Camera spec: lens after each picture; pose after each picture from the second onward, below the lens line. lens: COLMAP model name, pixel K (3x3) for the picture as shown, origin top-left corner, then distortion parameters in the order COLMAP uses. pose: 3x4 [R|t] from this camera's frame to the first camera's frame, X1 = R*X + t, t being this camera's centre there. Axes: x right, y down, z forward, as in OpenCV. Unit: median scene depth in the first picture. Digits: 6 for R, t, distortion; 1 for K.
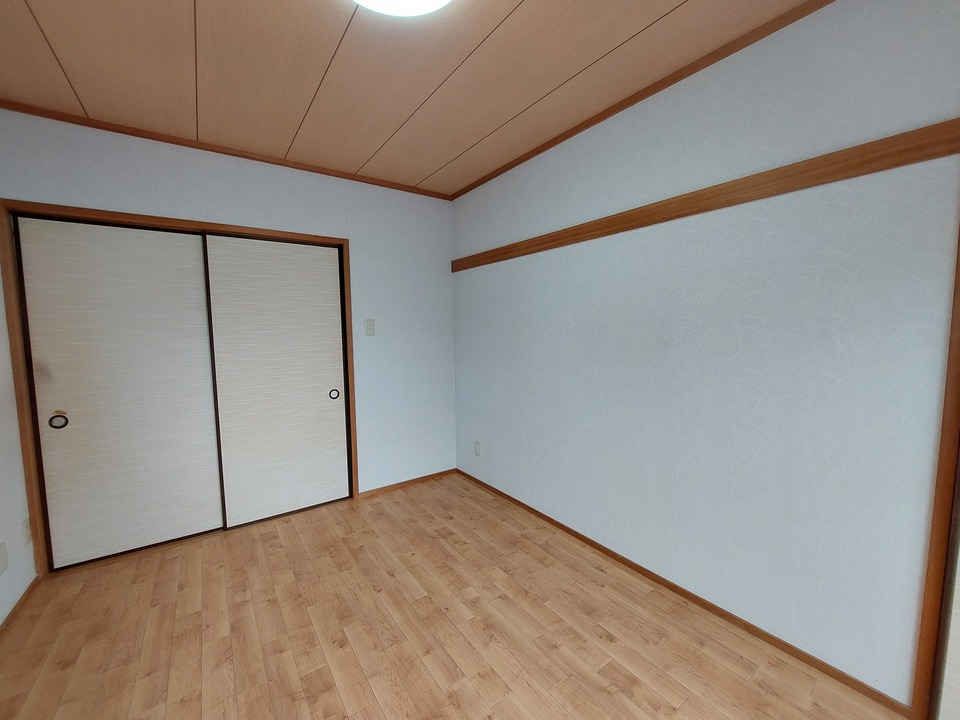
lens RADIAL K [[385.0, 0, 480.0], [0, 385.0, 360.0], [0, 0, 1]] dist [0.016939, -0.007943]
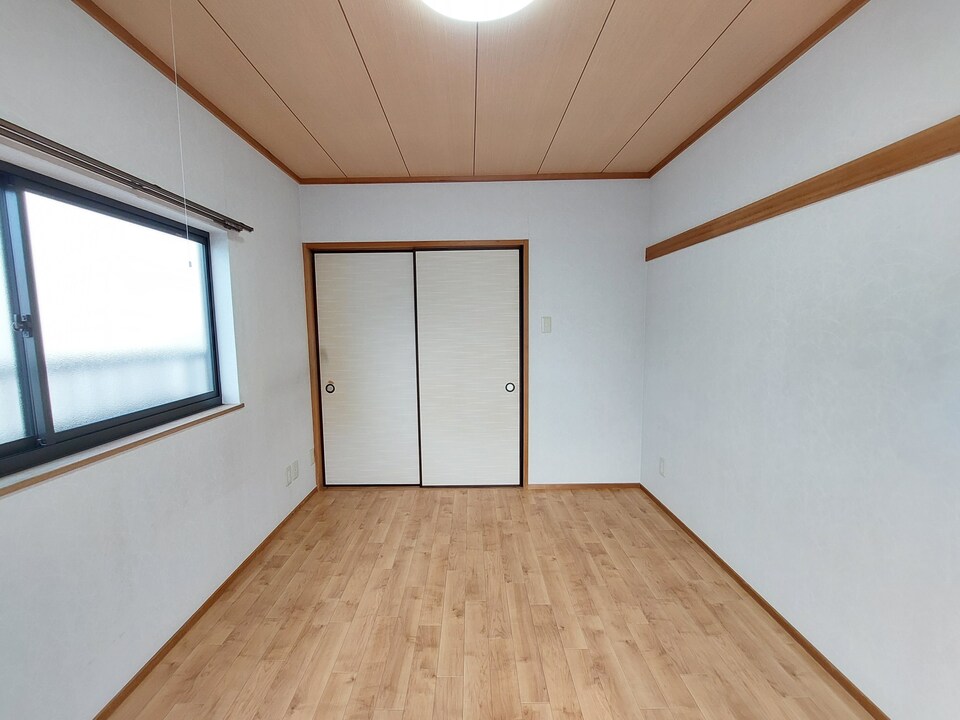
lens RADIAL K [[388.2, 0, 474.2], [0, 388.2, 361.8], [0, 0, 1]] dist [0.007979, -0.007985]
pose [[0.817590, 0.063038, -0.572340, 0.196147], [-0.047028, 0.997979, 0.042738, -0.029995], [0.573878, -0.008026, 0.818902, 0.081437]]
